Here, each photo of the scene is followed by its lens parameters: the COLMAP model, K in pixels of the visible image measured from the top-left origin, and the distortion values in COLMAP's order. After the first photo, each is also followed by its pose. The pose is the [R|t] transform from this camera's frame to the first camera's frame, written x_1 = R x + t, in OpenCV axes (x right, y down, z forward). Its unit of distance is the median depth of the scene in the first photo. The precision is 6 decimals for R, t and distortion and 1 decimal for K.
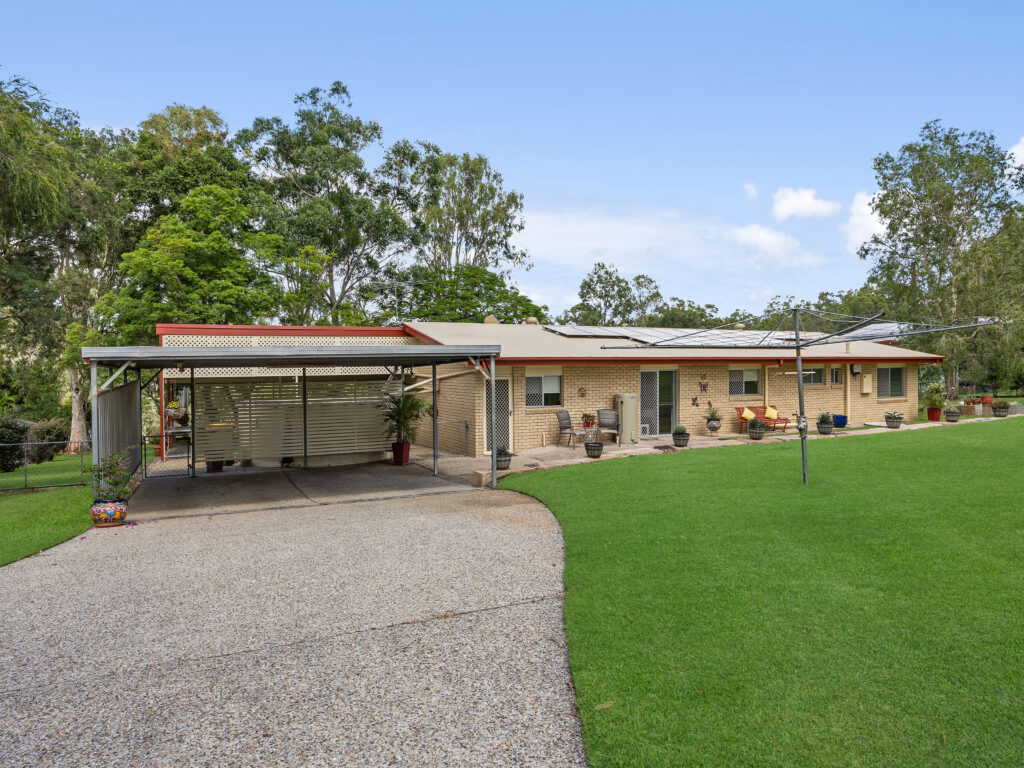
lens RADIAL K [[783.0, 0, 512.1], [0, 783.0, 384.7], [0, 0, 1]] dist [-0.012784, -0.002055]
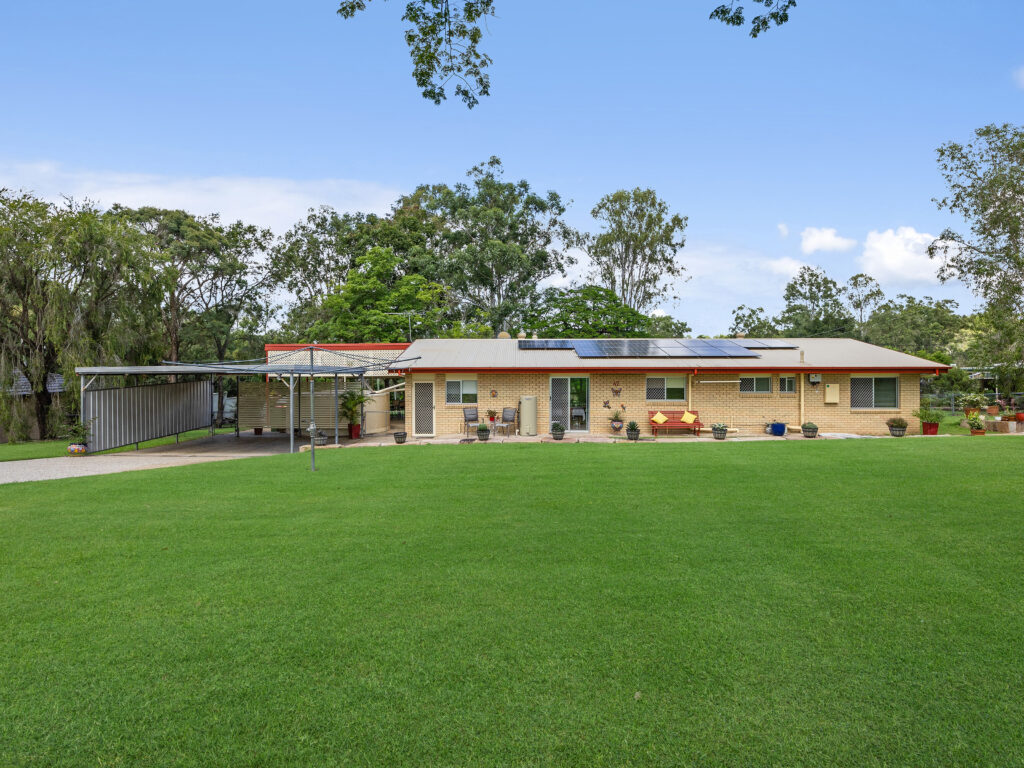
lens RADIAL K [[644.4, 0, 512.6], [0, 644.4, 381.3], [0, 0, 1]] dist [0.005295, -0.003281]
pose [[0.836699, 0.026860, -0.547005, 0.560665], [-0.015837, 0.999566, 0.024859, -0.030566], [0.547435, -0.012136, 0.836760, 0.092460]]
